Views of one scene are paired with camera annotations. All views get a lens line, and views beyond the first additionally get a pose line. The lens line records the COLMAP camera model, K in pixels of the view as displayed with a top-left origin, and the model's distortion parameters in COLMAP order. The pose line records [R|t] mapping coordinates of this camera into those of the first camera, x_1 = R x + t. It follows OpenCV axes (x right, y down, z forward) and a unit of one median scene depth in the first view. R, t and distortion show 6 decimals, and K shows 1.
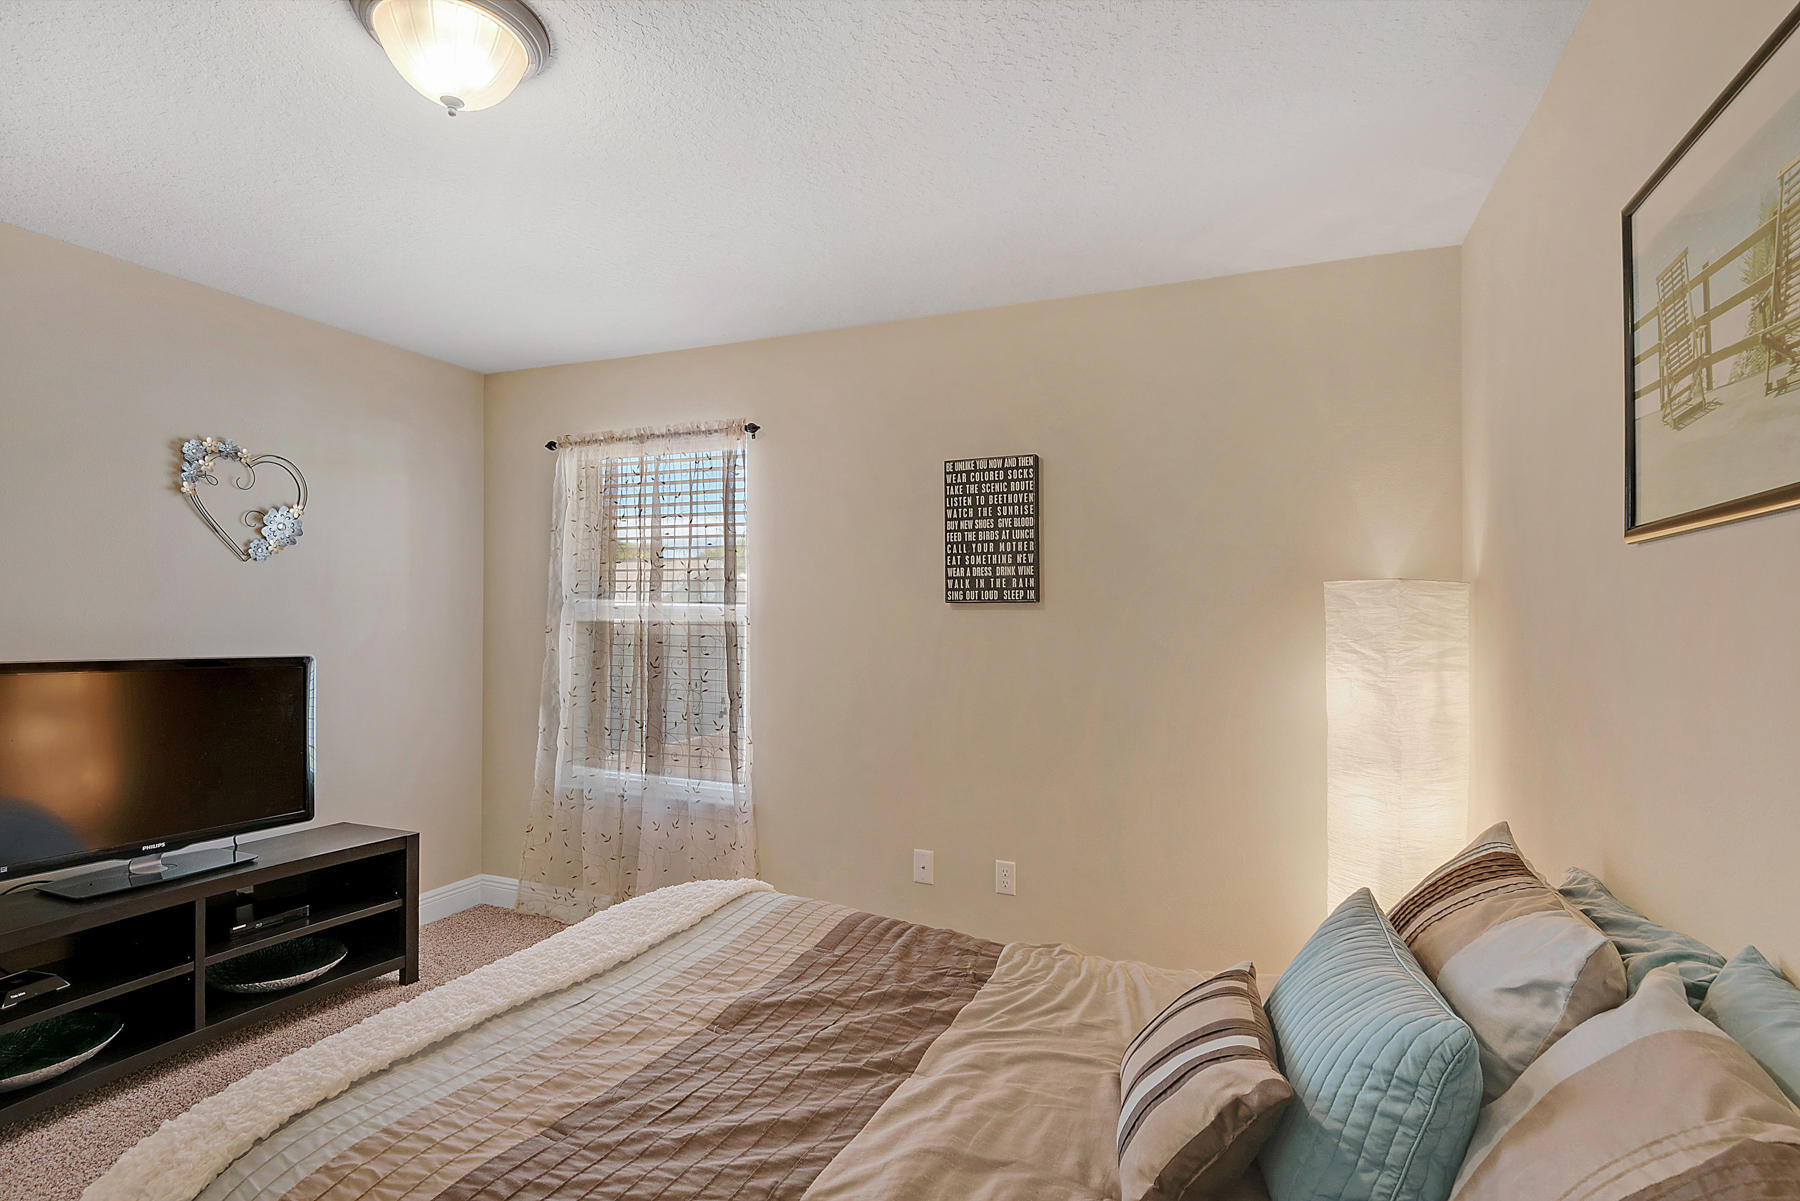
lens RADIAL K [[856.3, 0, 894.4], [0, 856.3, 600.2], [0, 0, 1]] dist [0.014315, -0.012298]
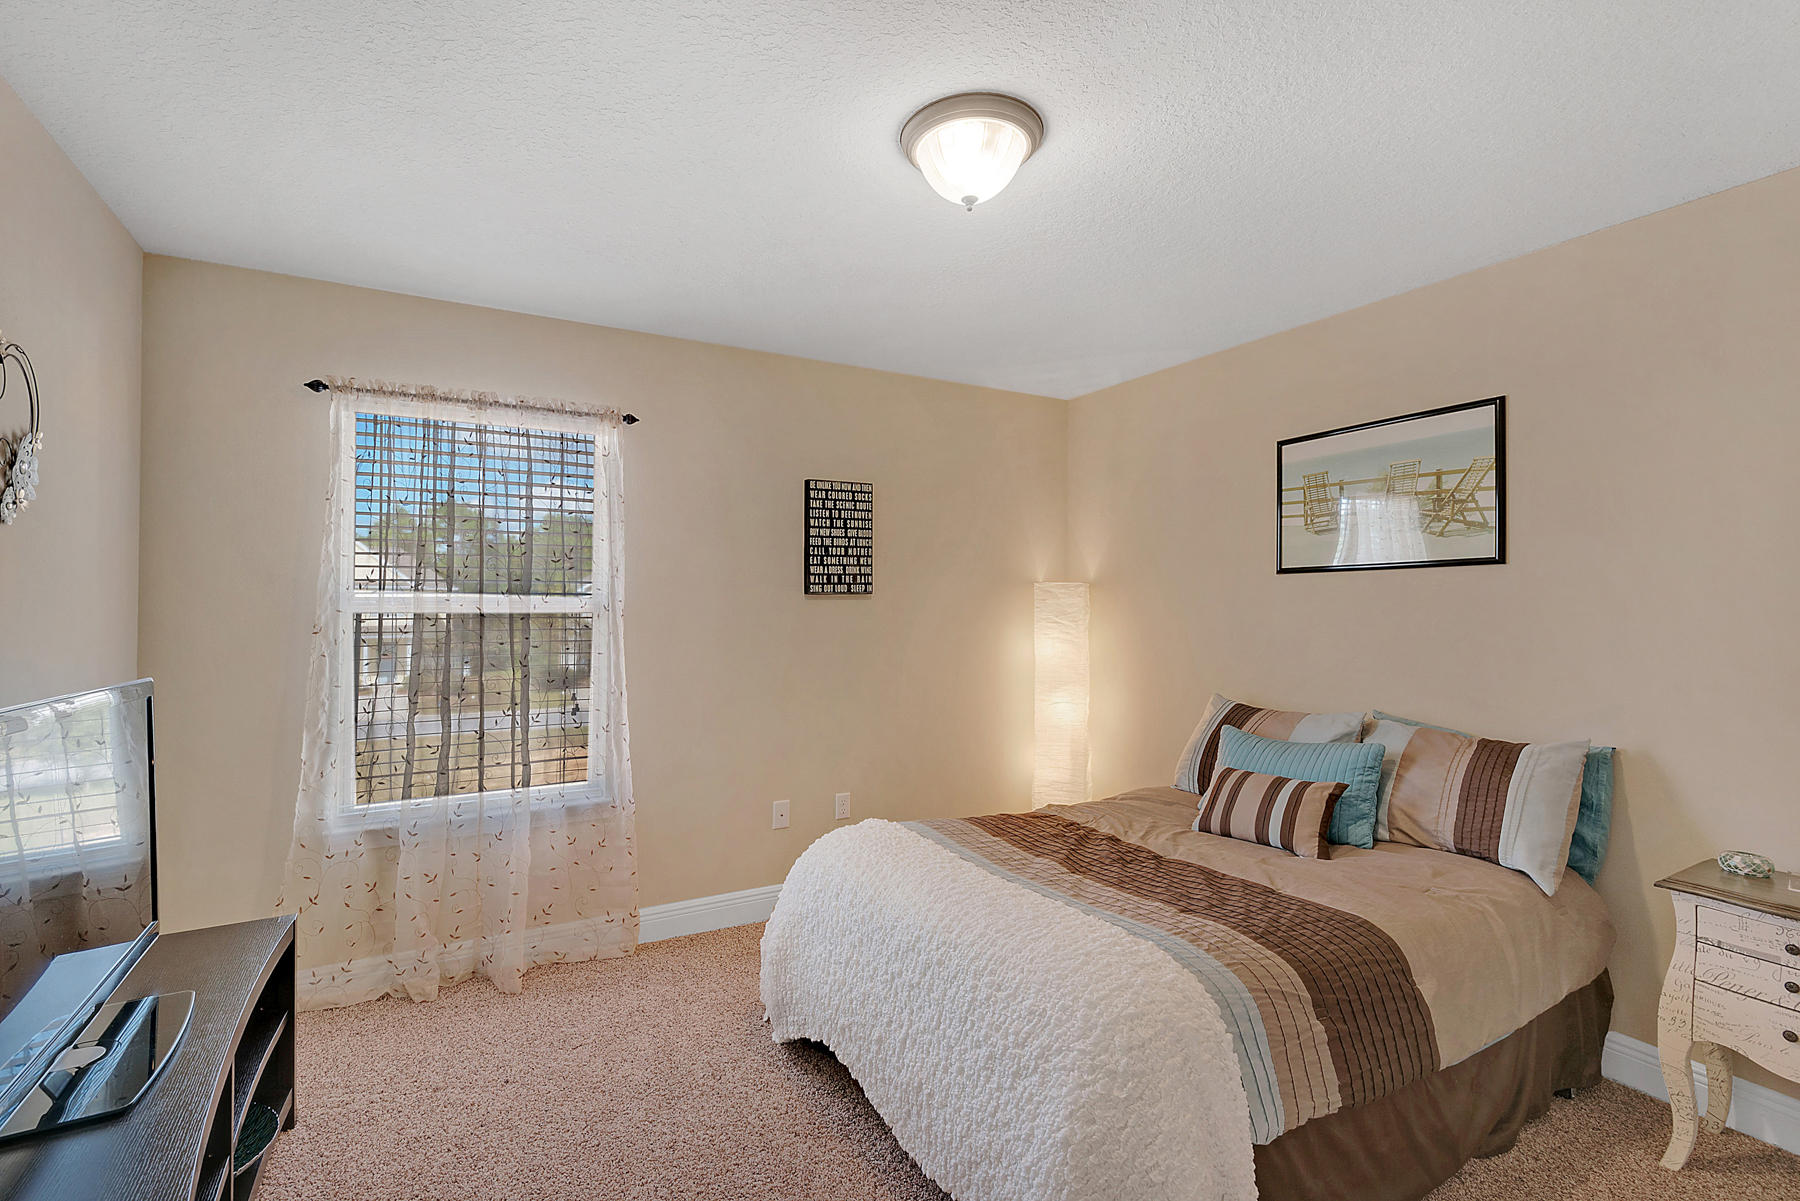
lens RADIAL K [[813.9, 0, 888.7], [0, 813.9, 597.6], [0, 0, 1]] dist [0.003041, -0.000773]
pose [[0.611307, -0.003202, 0.791387, -0.807579], [-0.005848, 0.999946, 0.008564, -0.003123], [-0.791372, -0.009863, 0.611255, 0.197271]]
